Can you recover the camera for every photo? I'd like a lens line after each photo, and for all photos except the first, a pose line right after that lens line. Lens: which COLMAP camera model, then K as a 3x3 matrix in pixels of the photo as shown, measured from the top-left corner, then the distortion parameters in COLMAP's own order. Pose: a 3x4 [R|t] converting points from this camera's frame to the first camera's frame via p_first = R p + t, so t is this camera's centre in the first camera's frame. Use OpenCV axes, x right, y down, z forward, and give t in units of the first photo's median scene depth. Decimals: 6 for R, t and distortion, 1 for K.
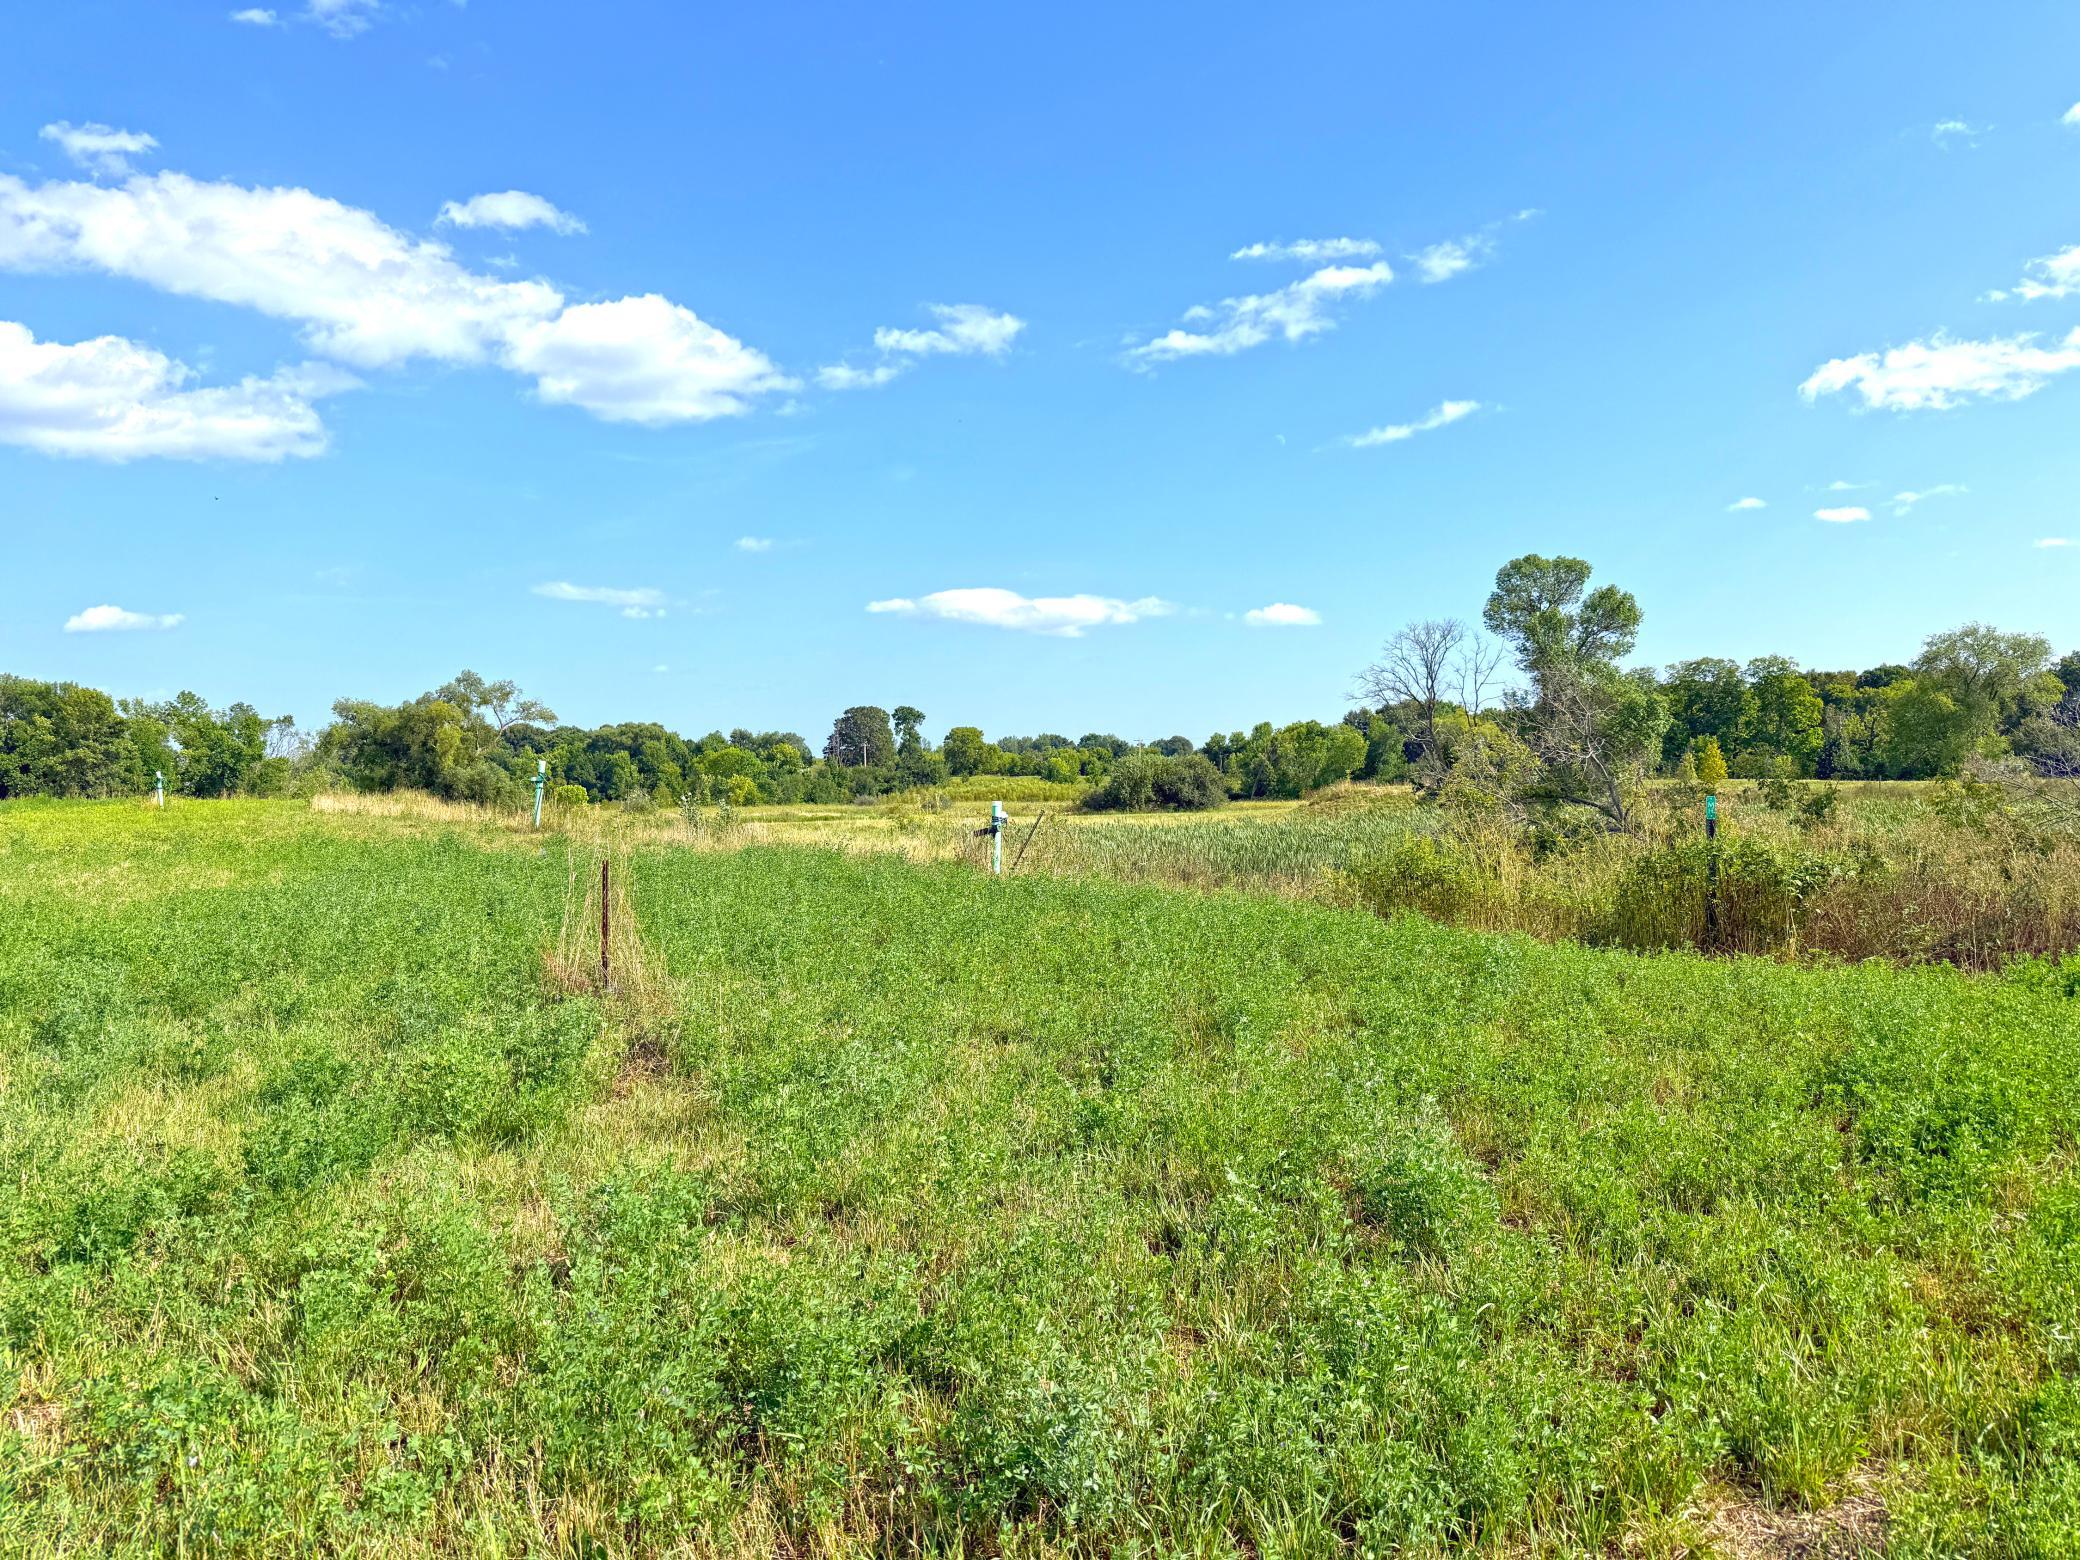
lens RADIAL K [[1512.7, 0, 1076.5], [0, 1512.7, 784.3], [0, 0, 1]] dist [0.031037, -0.042744]
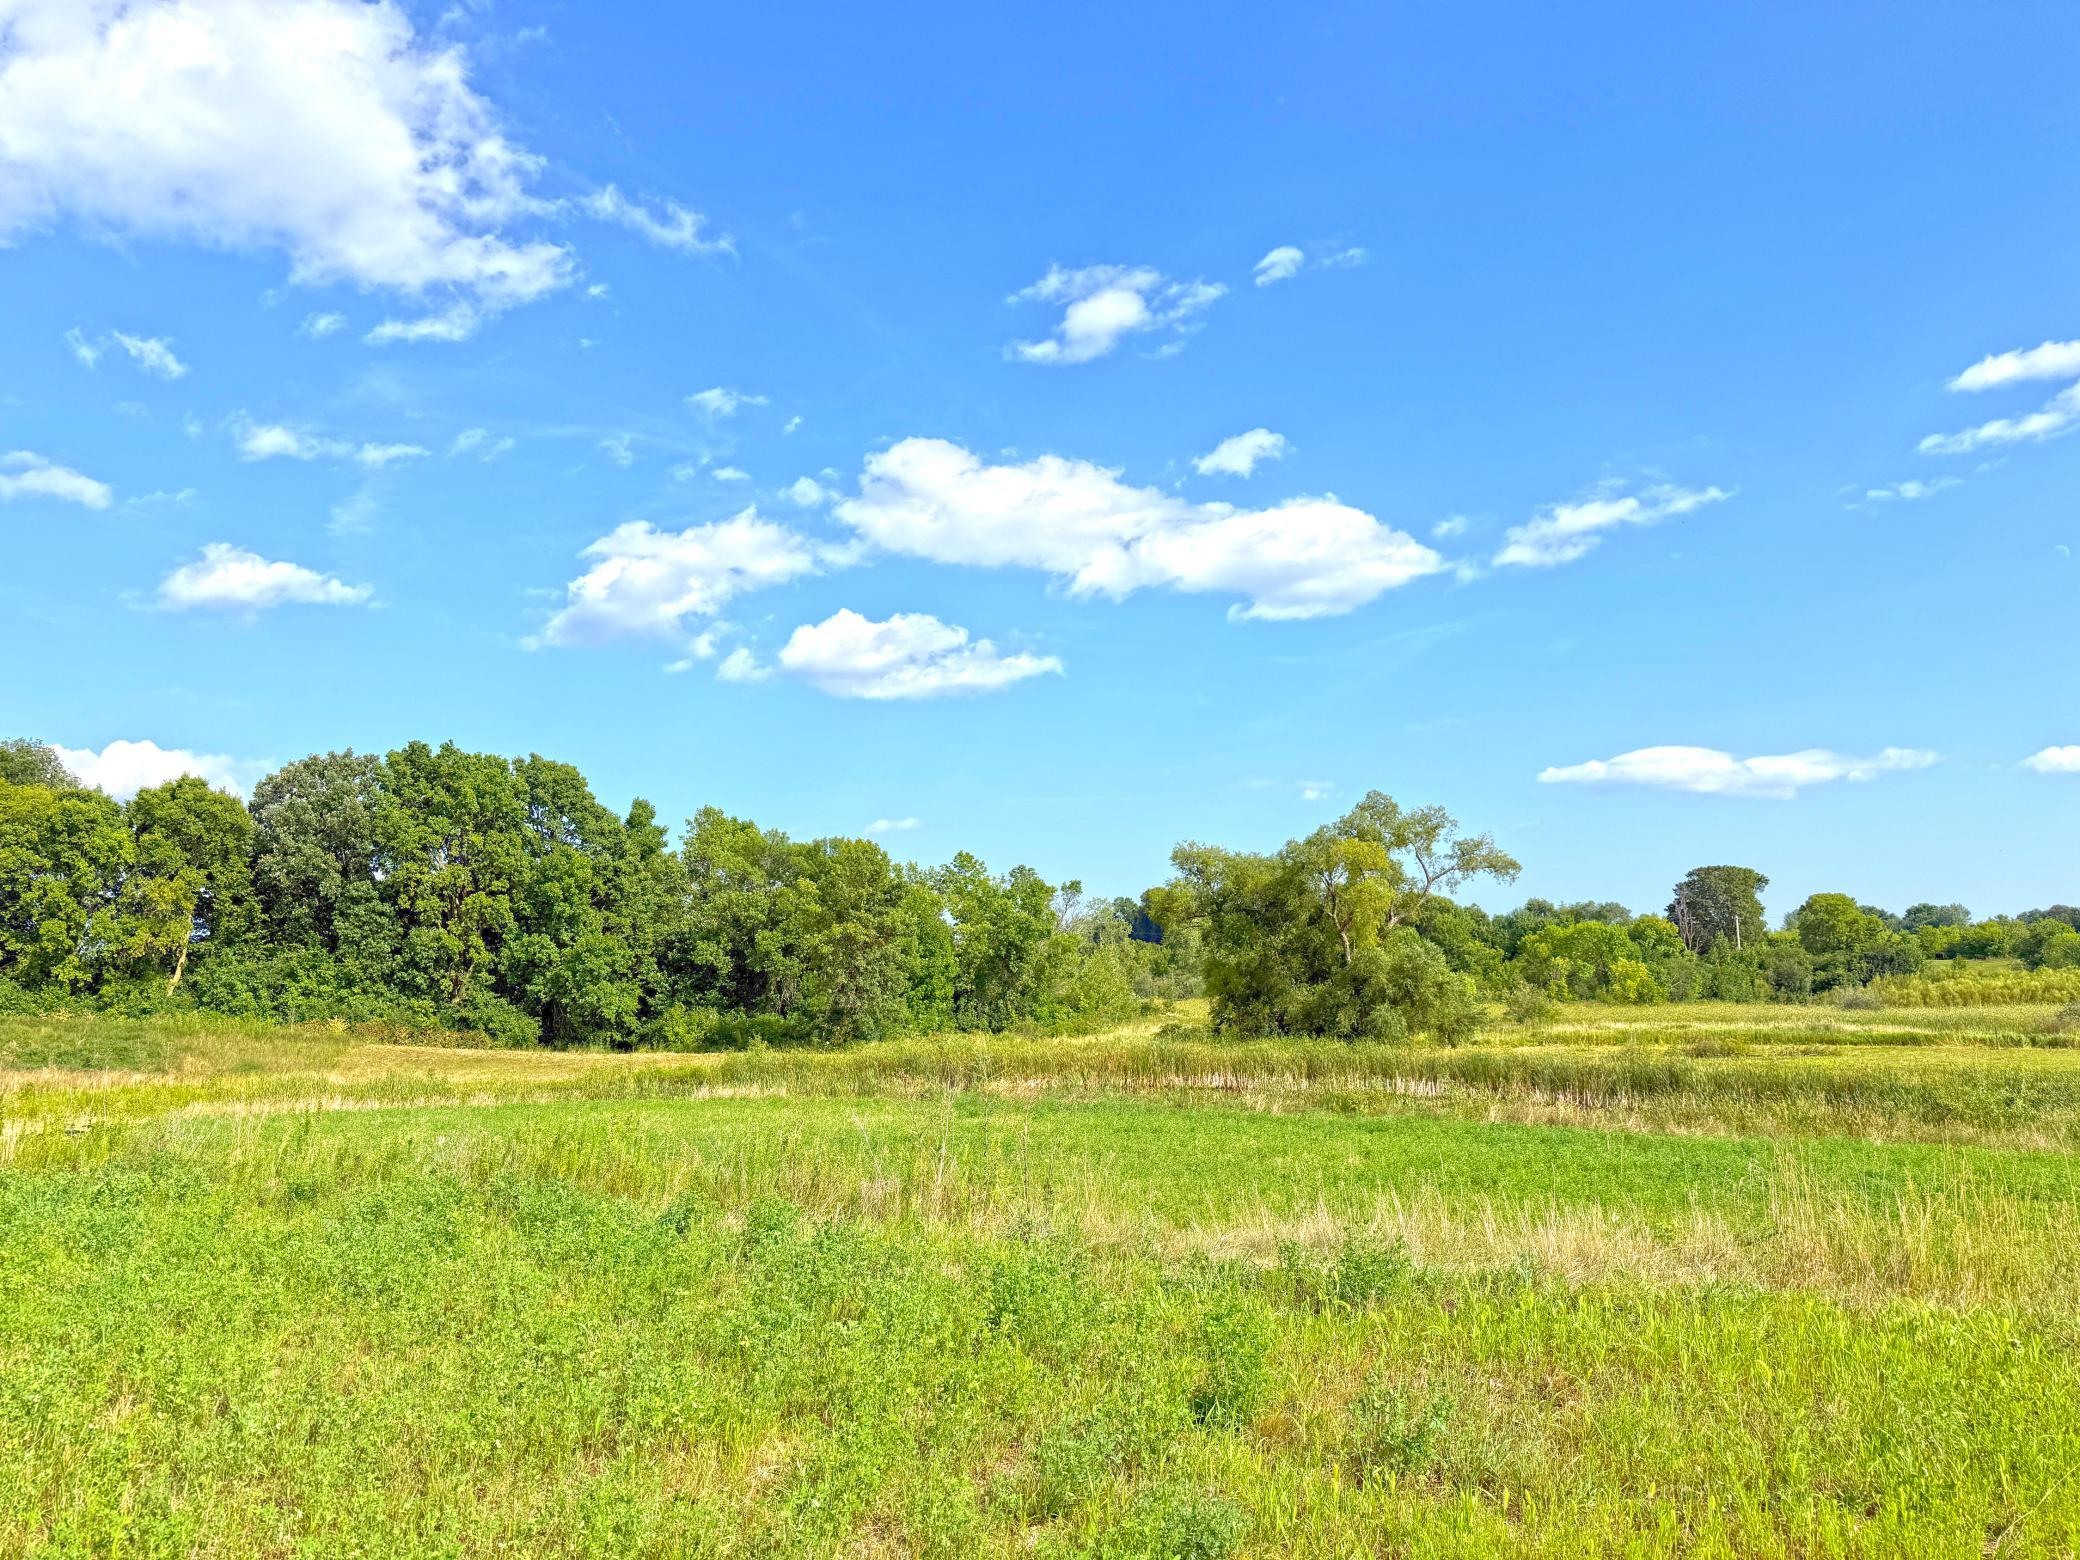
lens RADIAL K [[1482.2, 0, 1038.2], [0, 1482.2, 811.5], [0, 0, 1]] dist [0.125982, -0.191250]
pose [[0.897457, -0.040776, -0.439213, -0.207213], [-0.003631, 0.995001, -0.099795, -0.004428], [0.441087, 0.091156, 0.892823, 0.319077]]
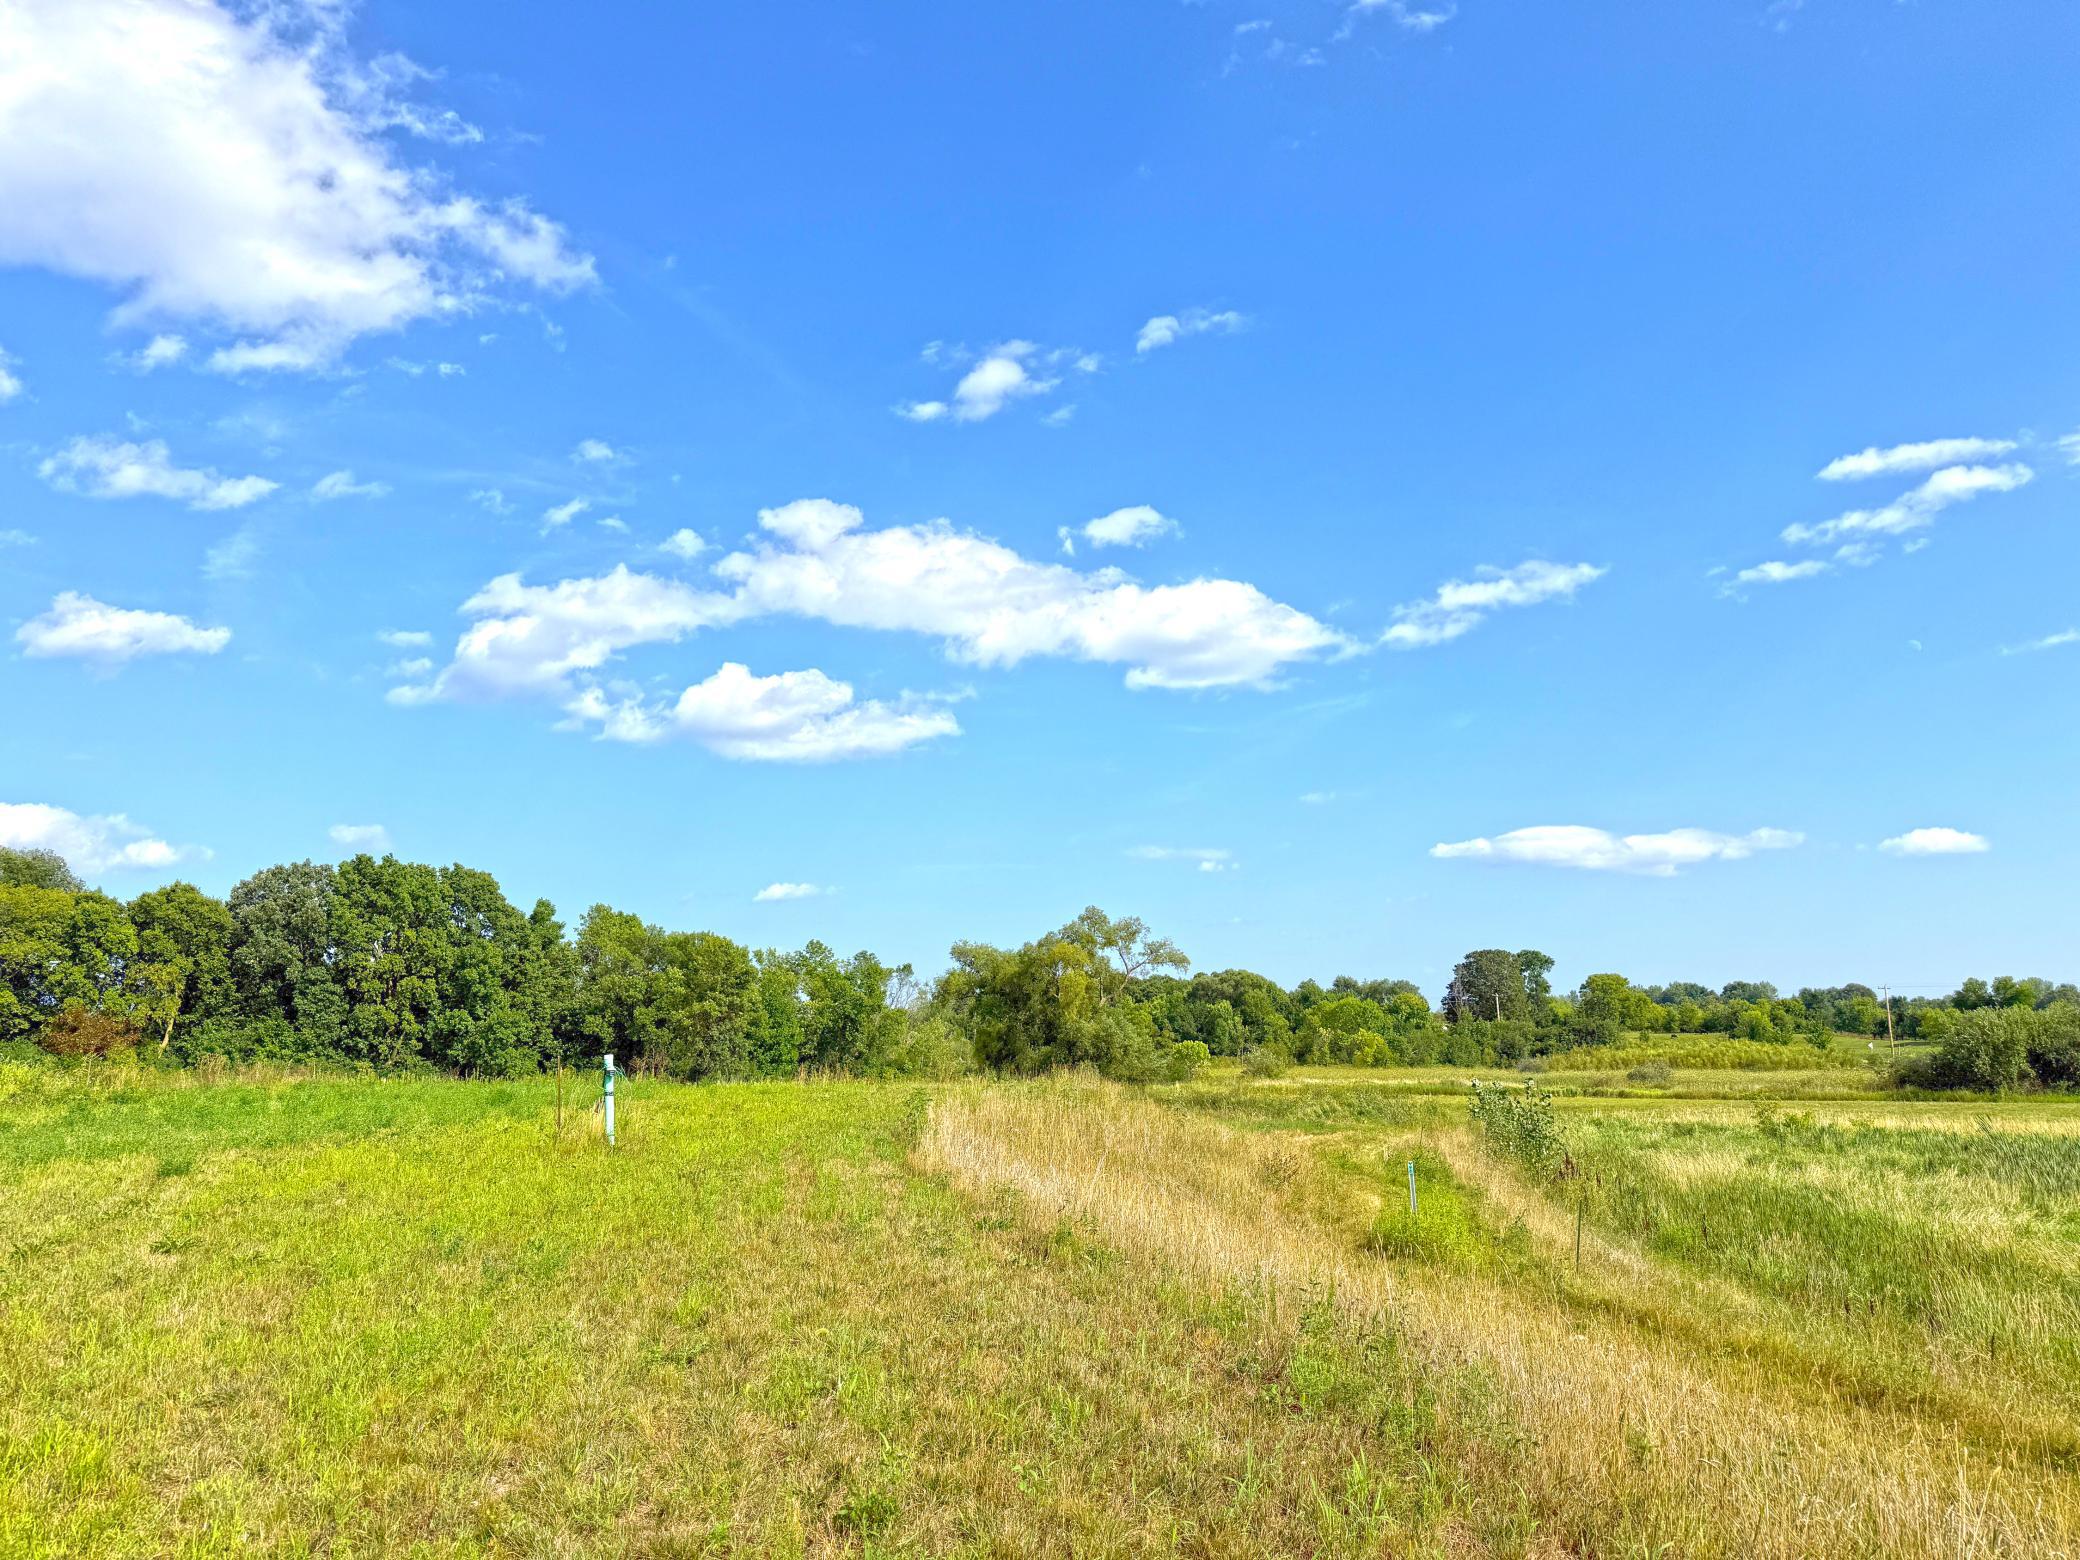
lens RADIAL K [[1499.0, 0, 1053.2], [0, 1499.0, 786.4], [0, 0, 1]] dist [0.163111, -0.339804]
pose [[0.927084, -0.054934, -0.370806, -0.080865], [-0.005924, 0.986933, -0.161022, -0.003886], [0.374807, 0.151478, 0.914644, 0.160760]]
